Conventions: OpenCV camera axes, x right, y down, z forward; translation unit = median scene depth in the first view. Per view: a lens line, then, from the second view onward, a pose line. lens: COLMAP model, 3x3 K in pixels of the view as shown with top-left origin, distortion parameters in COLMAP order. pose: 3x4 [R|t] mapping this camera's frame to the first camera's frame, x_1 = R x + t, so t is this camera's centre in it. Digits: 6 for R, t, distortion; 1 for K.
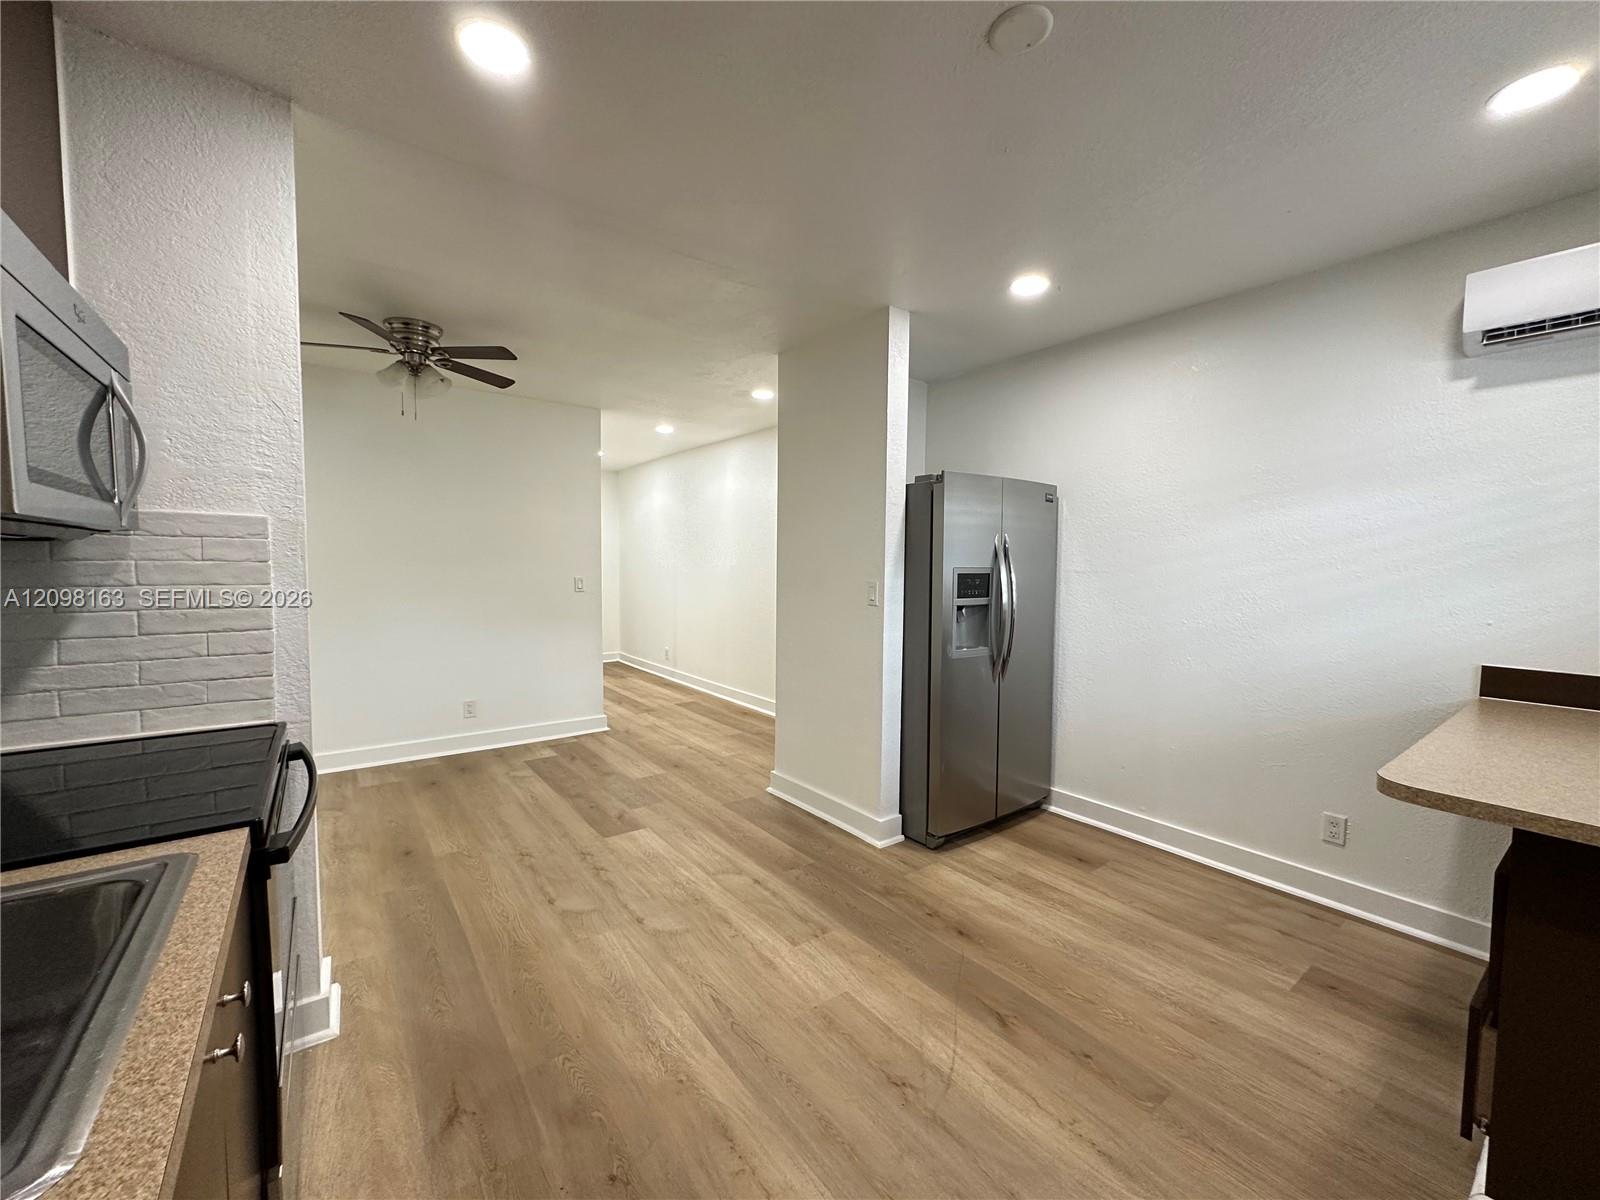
lens RADIAL K [[638.1, 0, 799.8], [0, 638.1, 598.4], [0, 0, 1]] dist [-0.002627, 0.000666]
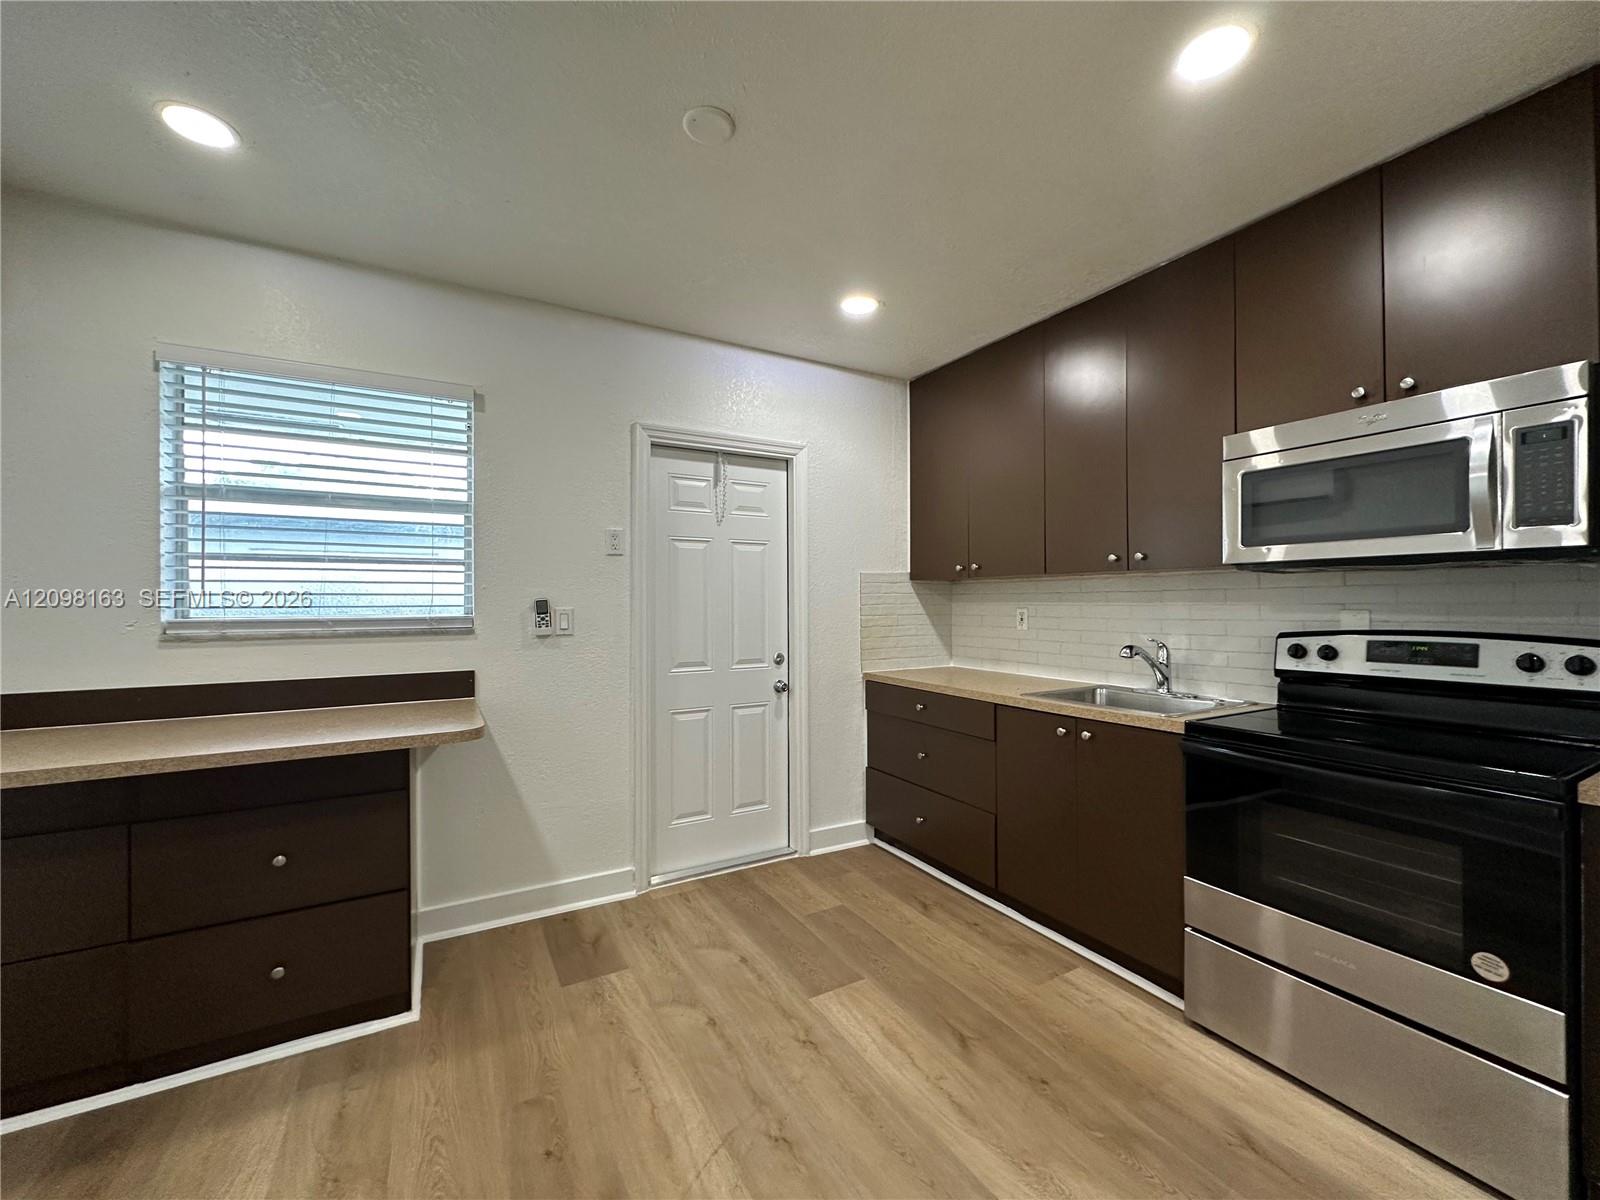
lens RADIAL K [[638.1, 0, 799.2], [0, 638.1, 598.7], [0, 0, 1]] dist [-0.002627, 0.000666]
pose [[-0.992115, -0.007513, 0.125103, 0.012619], [-0.000829, 0.998573, 0.053392, -0.037971], [-0.125325, 0.052867, -0.990706, 1.062576]]
